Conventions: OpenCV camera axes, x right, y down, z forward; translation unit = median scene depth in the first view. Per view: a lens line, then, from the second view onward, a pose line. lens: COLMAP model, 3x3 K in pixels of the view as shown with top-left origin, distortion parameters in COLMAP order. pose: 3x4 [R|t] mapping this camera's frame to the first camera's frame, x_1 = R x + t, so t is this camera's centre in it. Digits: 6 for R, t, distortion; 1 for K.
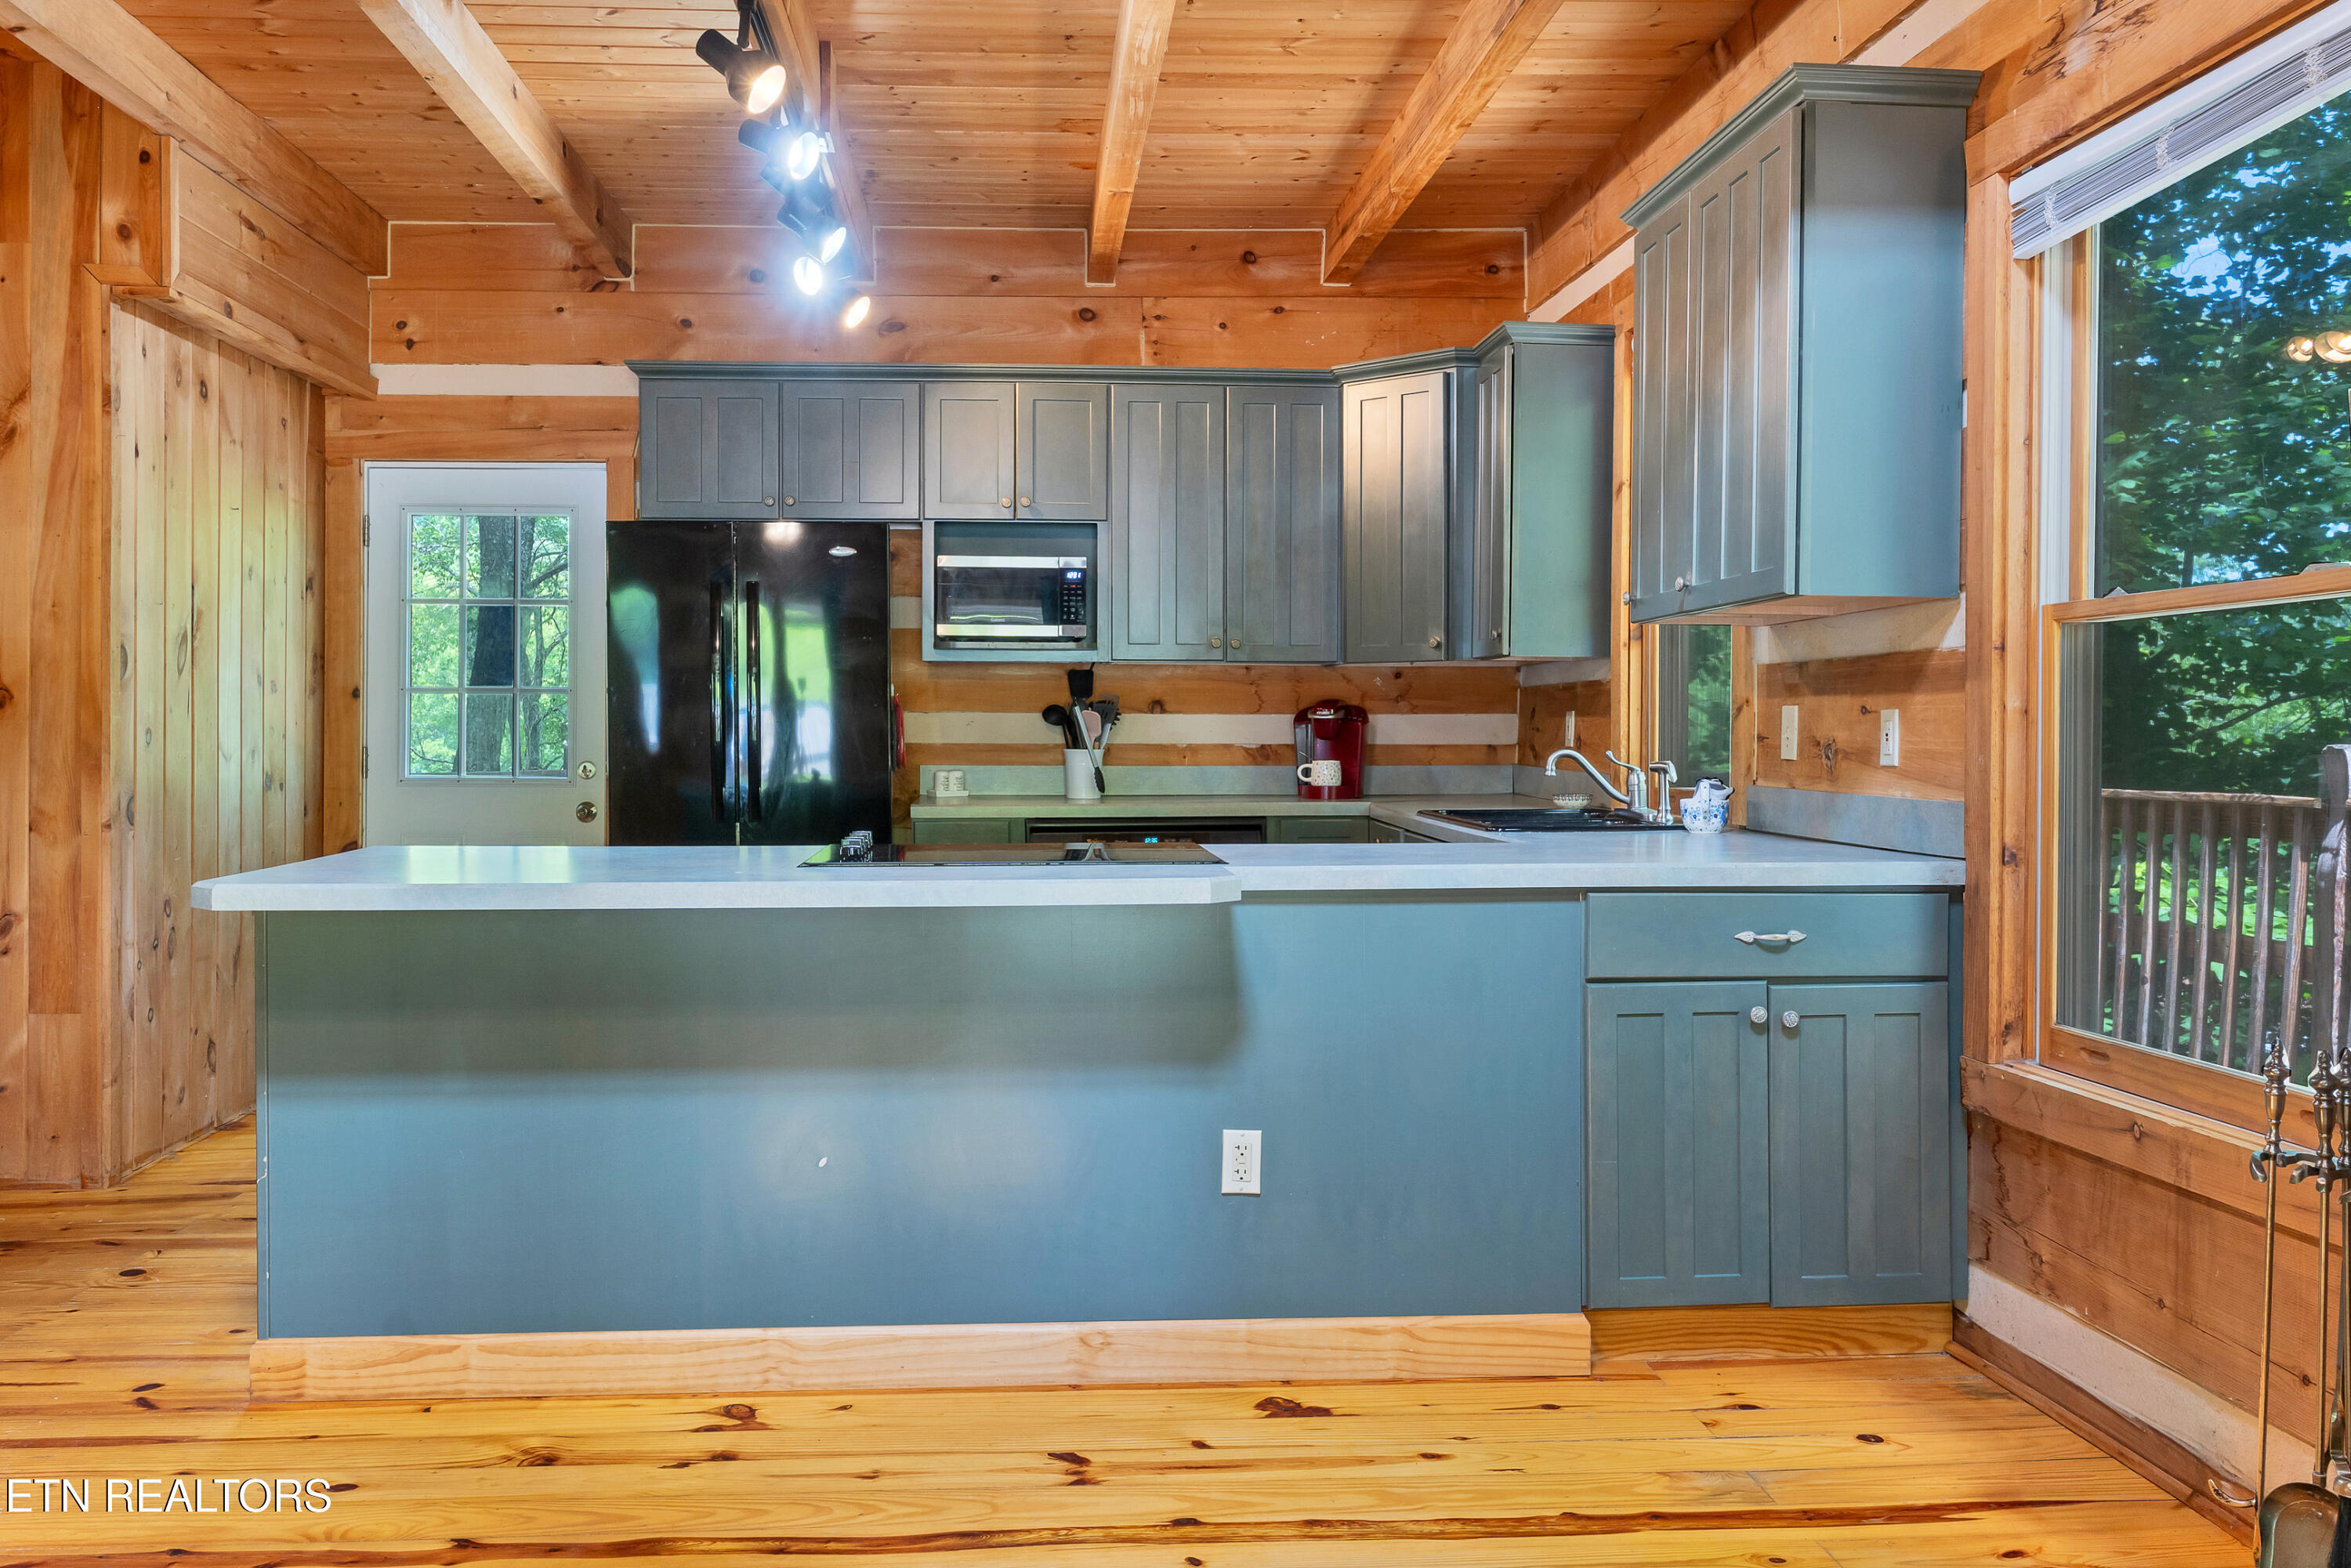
lens RADIAL K [[1964.6, 0, 1168.8], [0, 1964.6, 759.6], [0, 0, 1]] dist [0.006380, -0.004341]
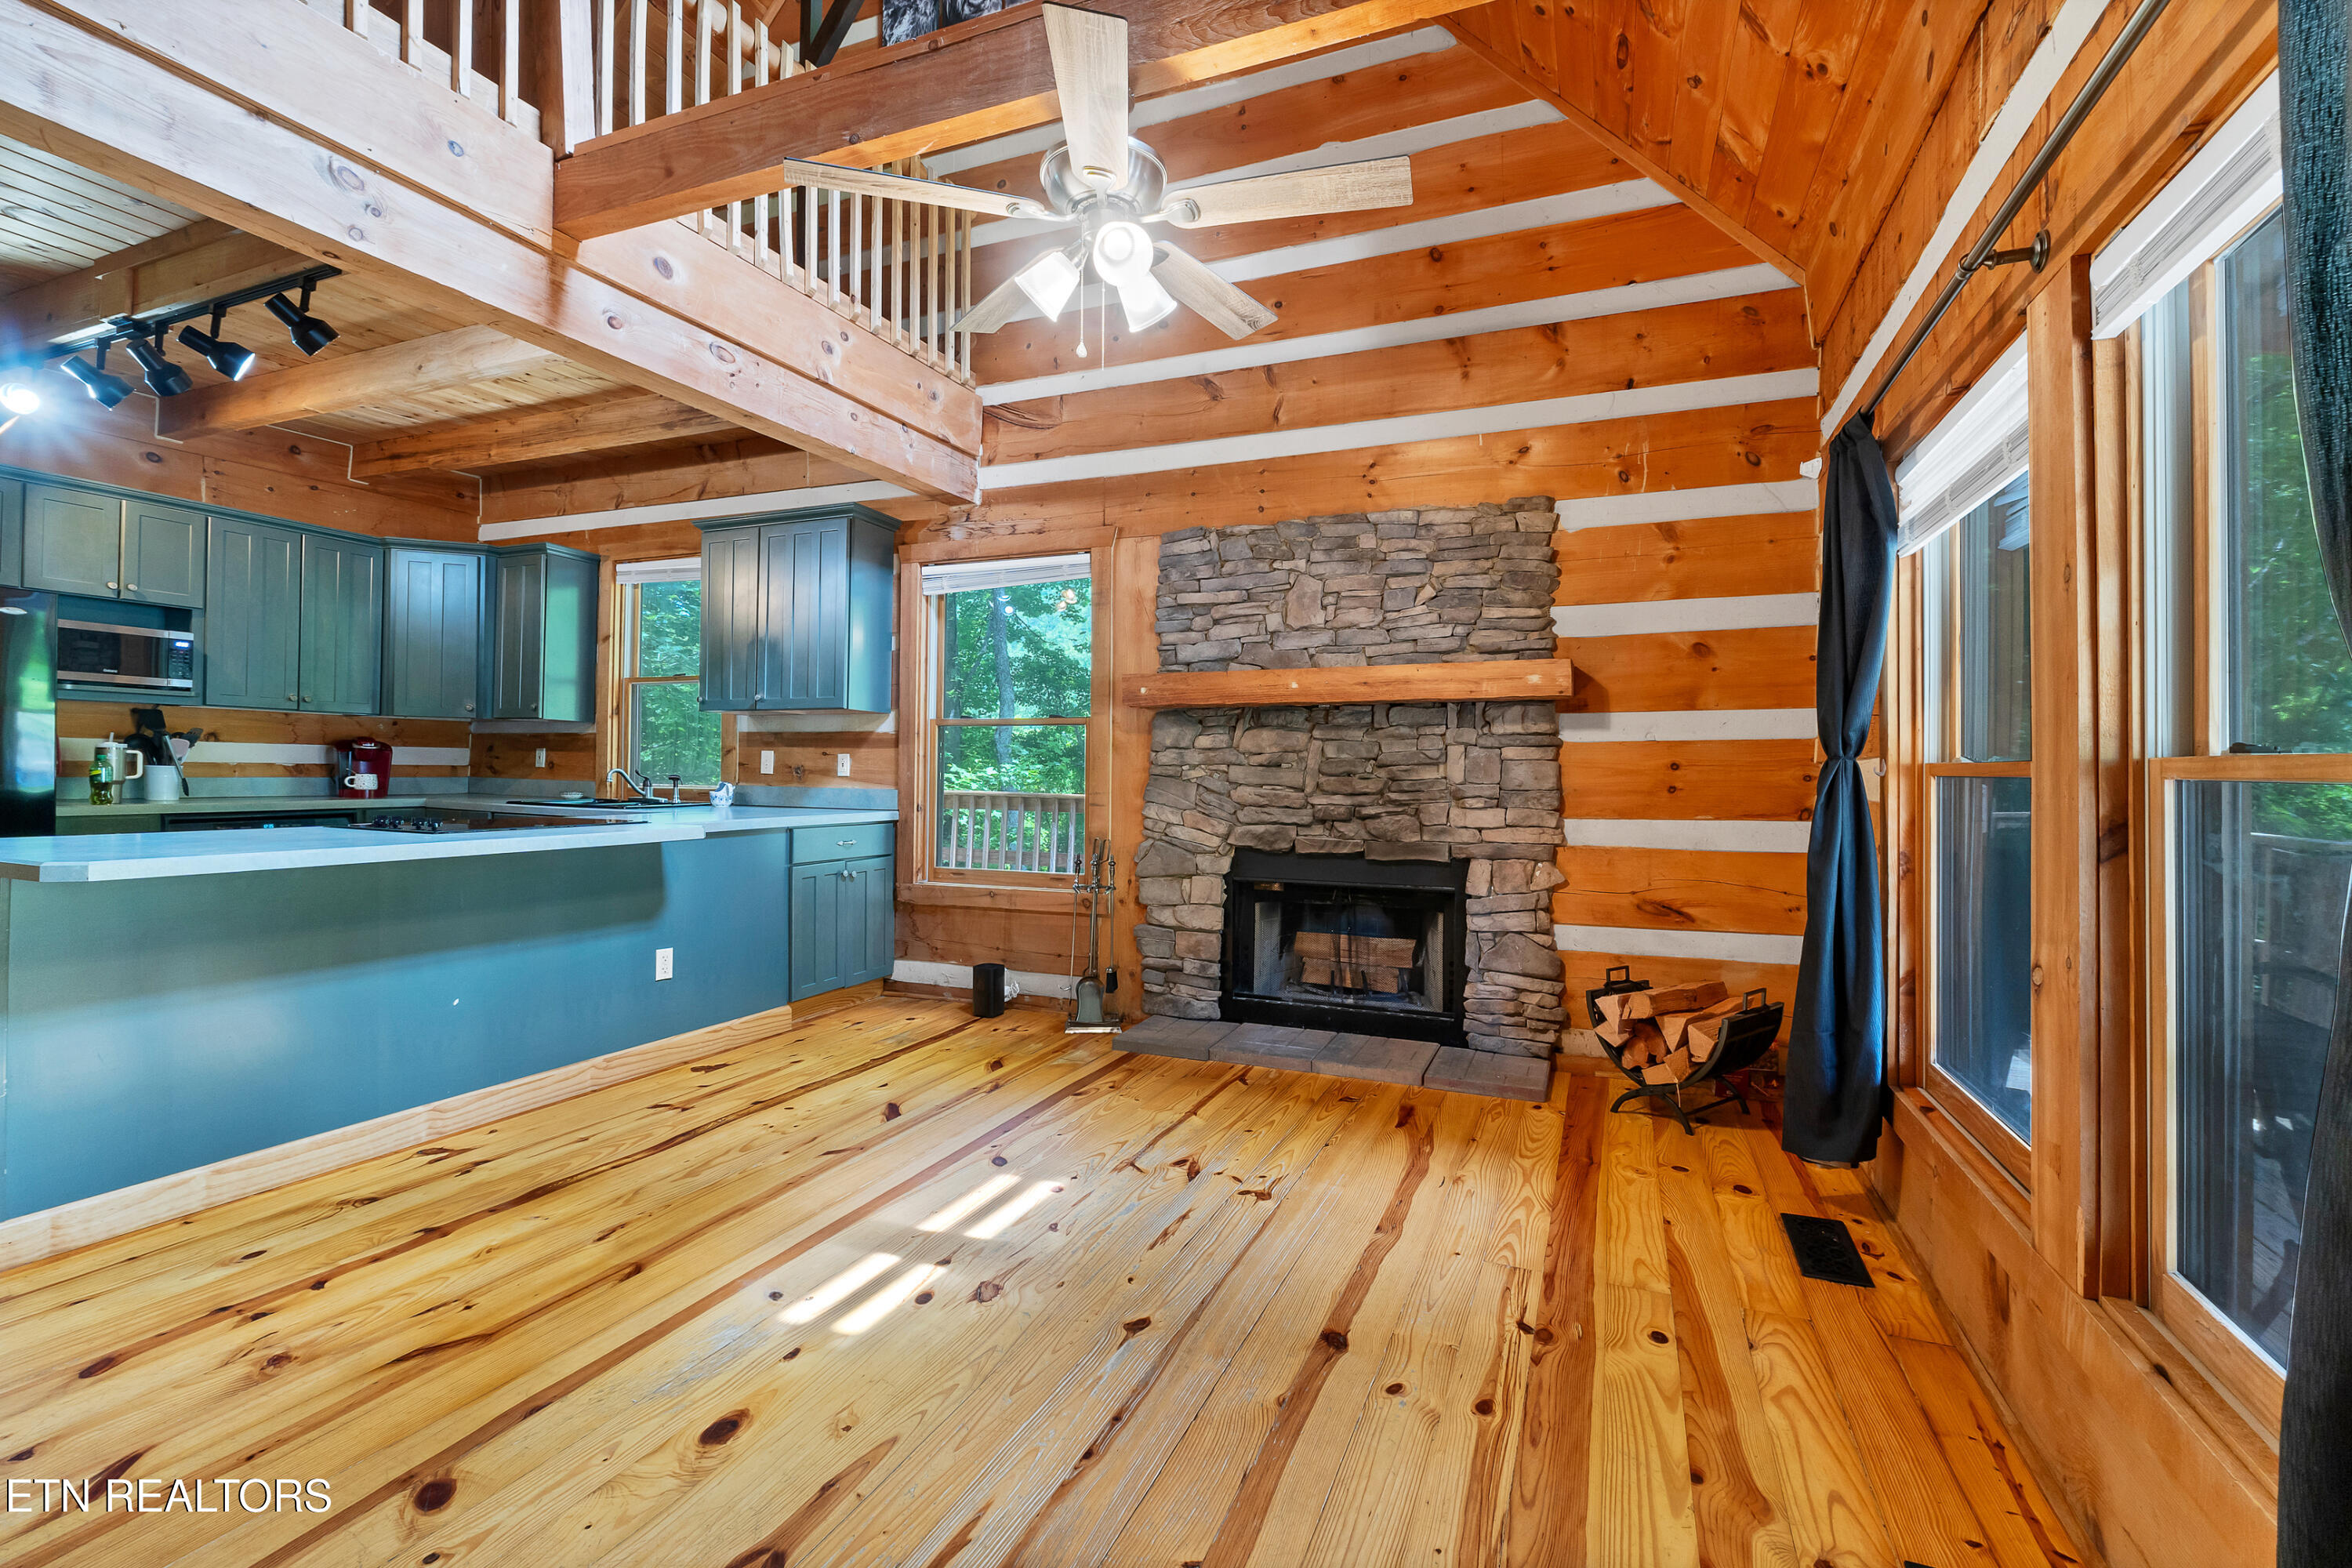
lens RADIAL K [[1023.3, 0, 1210.7], [0, 1023.3, 769.5], [0, 0, 1]] dist [-0.002213, -0.001434]
pose [[0.423935, 0.006862, 0.905667, -0.545387], [-0.000553, 0.999973, -0.007317, 0.003414], [-0.905693, 0.002601, 0.423927, 0.005526]]
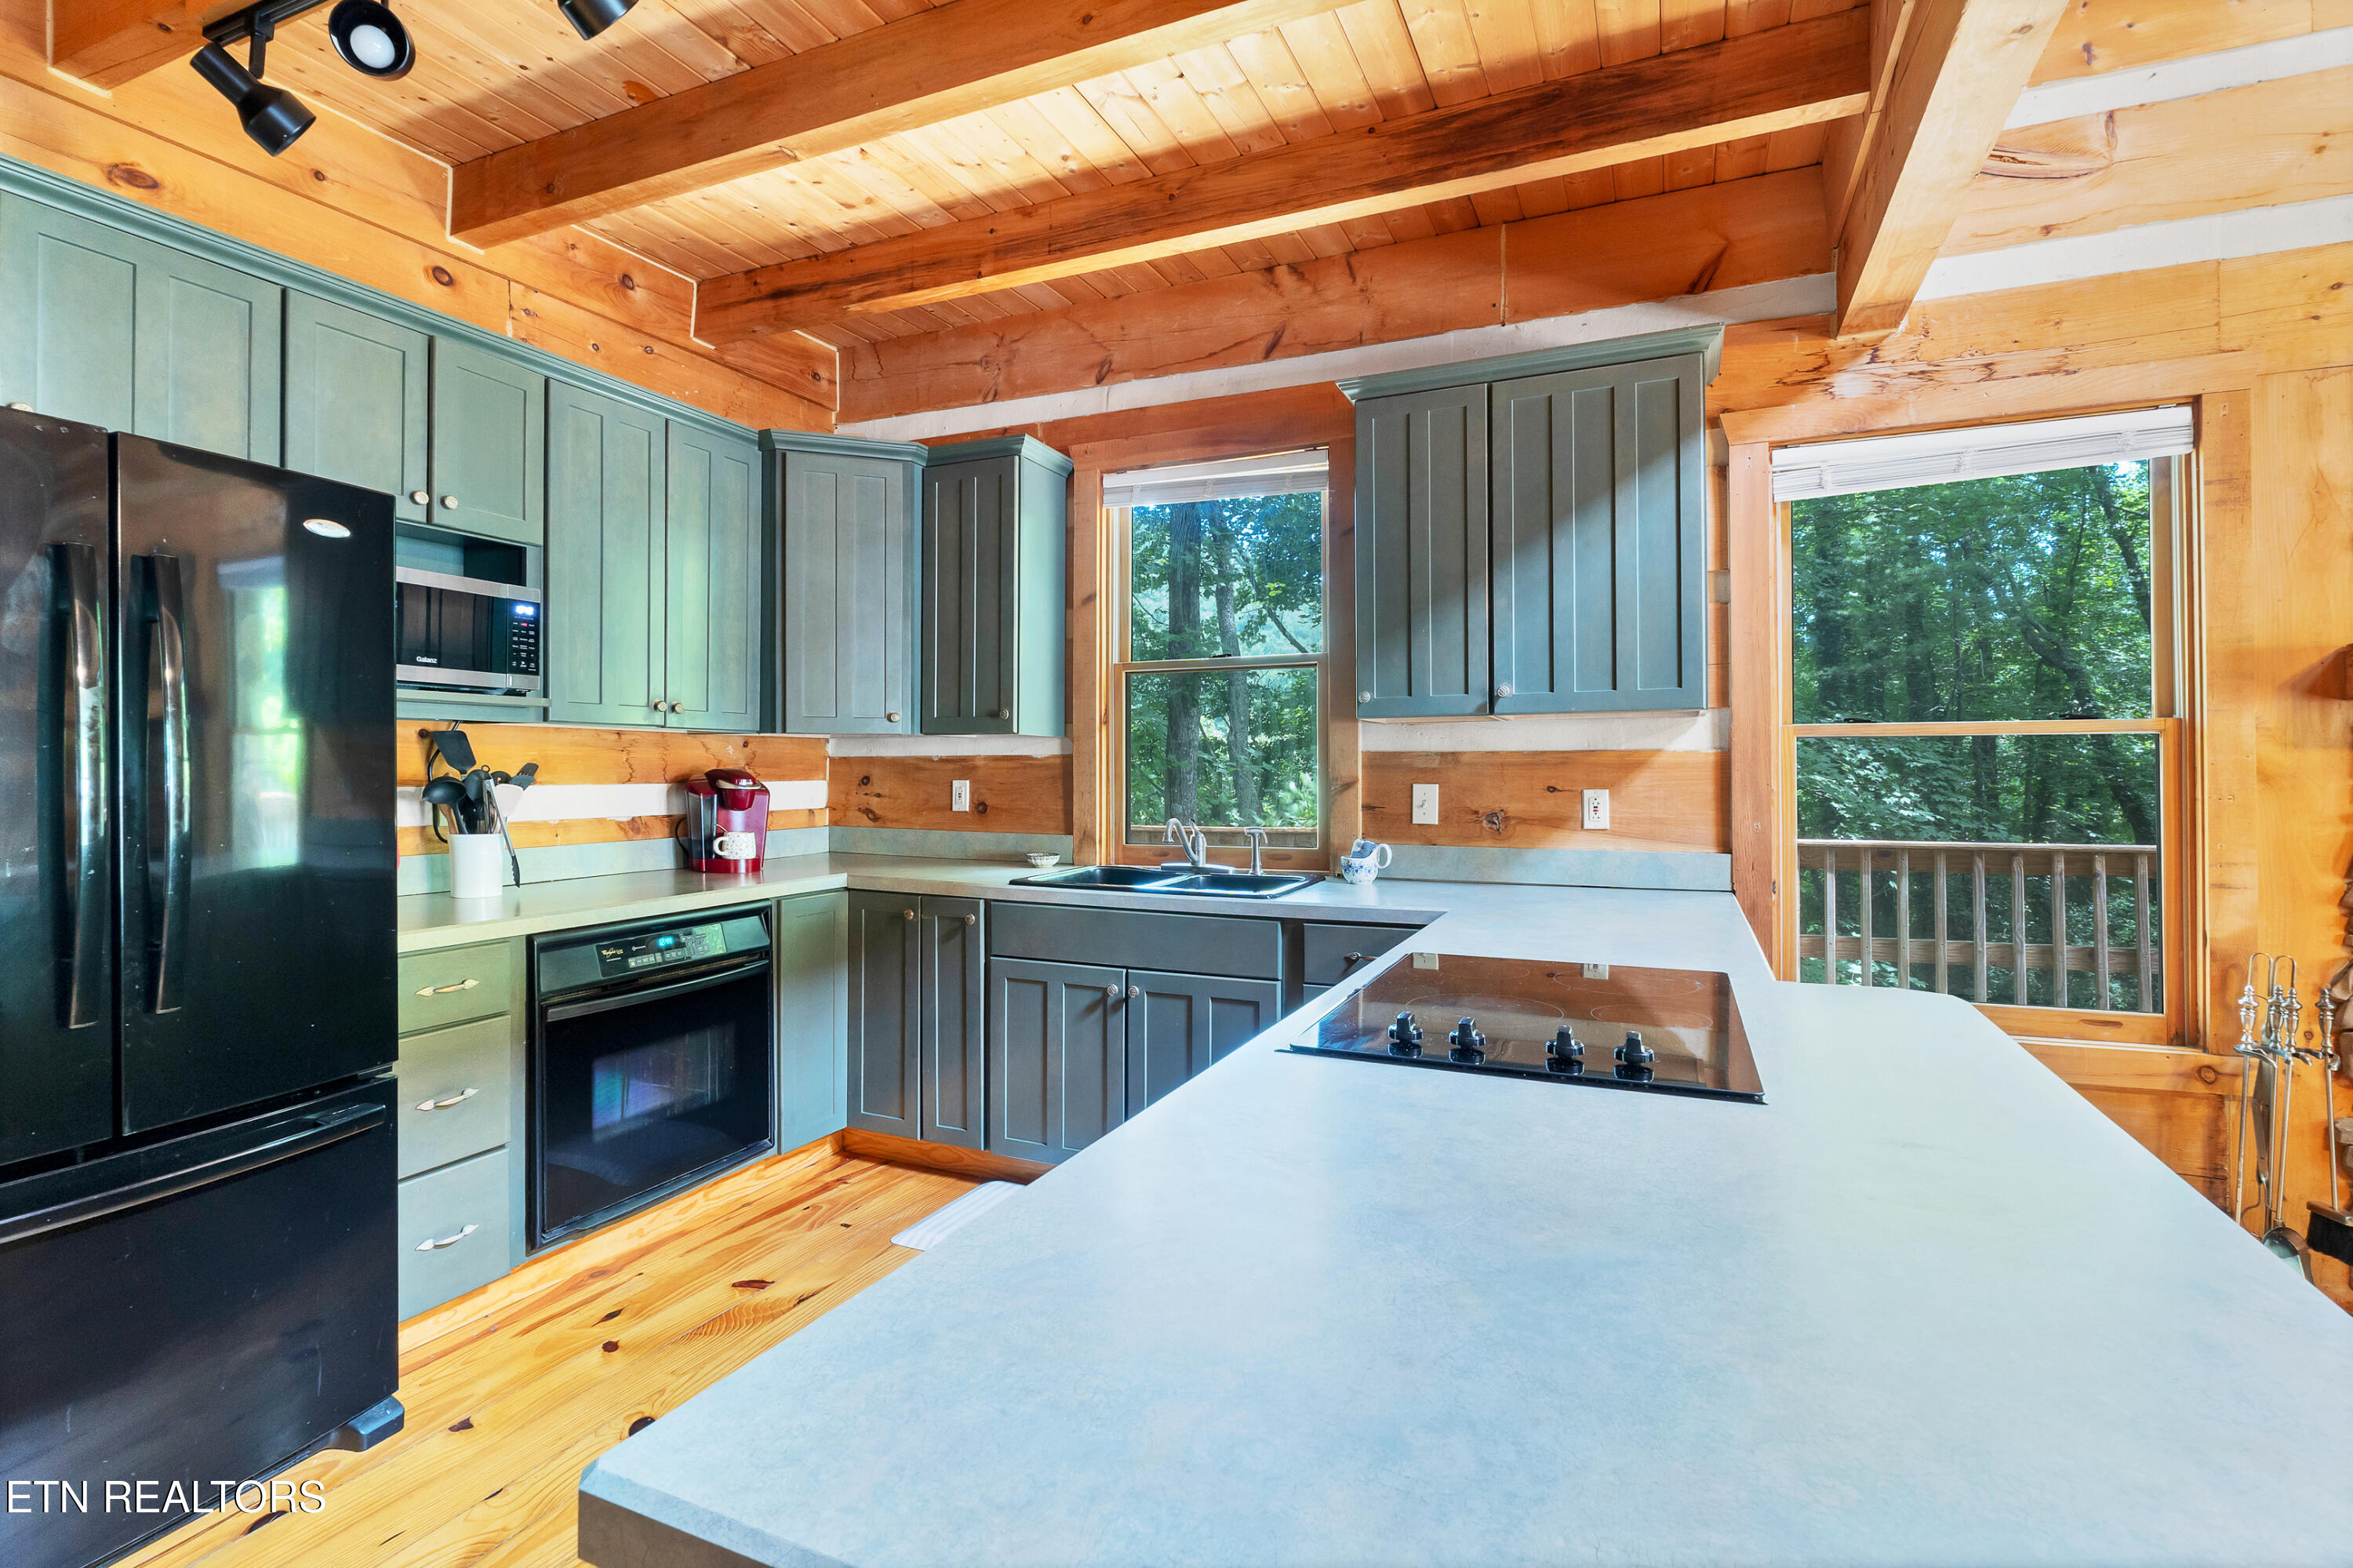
lens RADIAL K [[1131.8, 0, 1186.6], [0, 1131.8, 778.2], [0, 0, 1]] dist [-0.005098, -0.001321]
pose [[0.459968, -0.007947, 0.887900, -0.437025], [0.012940, 0.999914, 0.002246, -0.034338], [-0.887841, 0.010456, 0.460031, 0.763792]]
